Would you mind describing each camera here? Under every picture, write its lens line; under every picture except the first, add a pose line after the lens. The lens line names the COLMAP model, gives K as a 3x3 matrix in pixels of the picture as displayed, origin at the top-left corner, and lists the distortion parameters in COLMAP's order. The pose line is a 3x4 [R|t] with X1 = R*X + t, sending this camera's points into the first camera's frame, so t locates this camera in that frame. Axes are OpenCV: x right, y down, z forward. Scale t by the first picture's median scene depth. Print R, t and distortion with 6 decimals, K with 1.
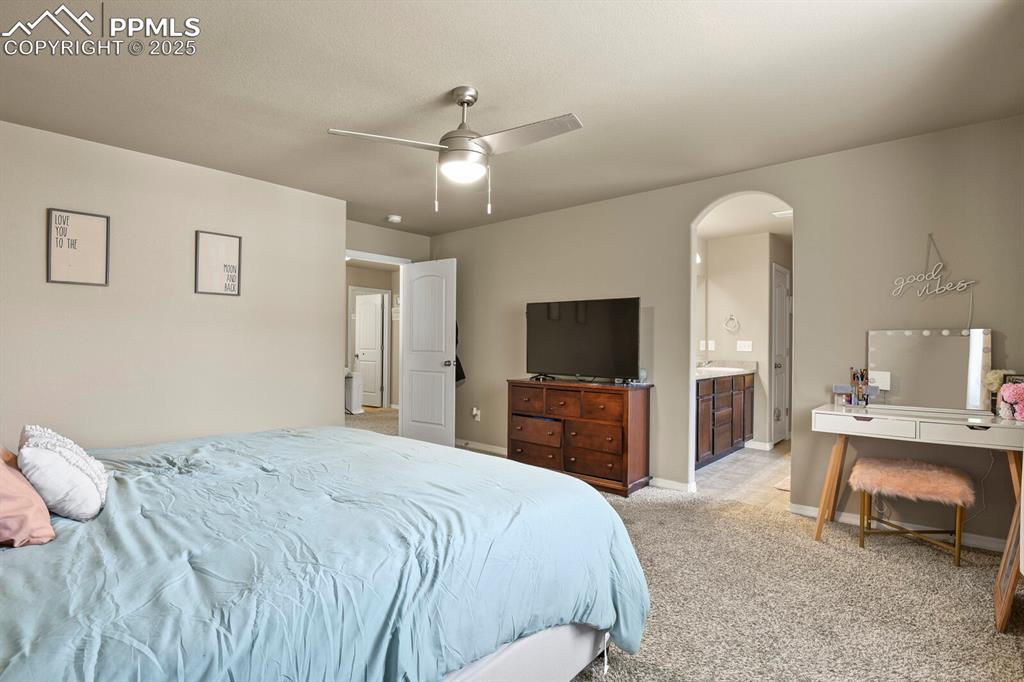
lens RADIAL K [[498.5, 0, 512.0], [0, 498.5, 341.0], [0, 0, 1]] dist [-0.000301, 0.000016]
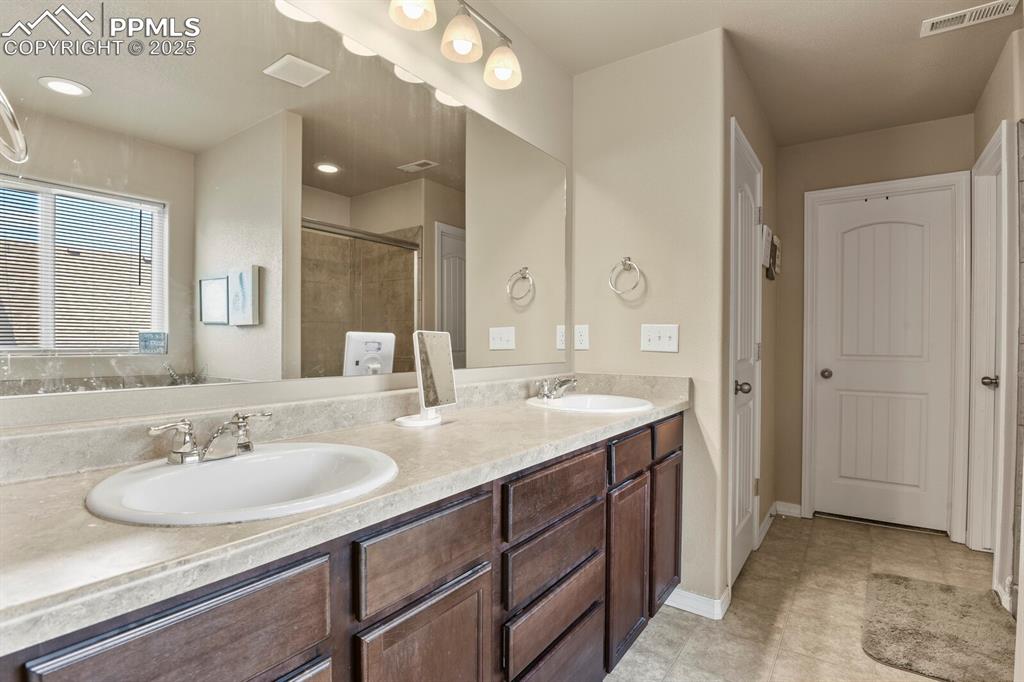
lens RADIAL K [[498.5, 0, 512.0], [0, 498.5, 341.0], [0, 0, 1]] dist [-0.000301, 0.000016]
pose [[0.995381, -0.003520, 0.095937, 0.323385], [0.002817, 0.999968, 0.007459, 0.009452], [-0.095960, -0.007155, 0.995359, 0.643808]]
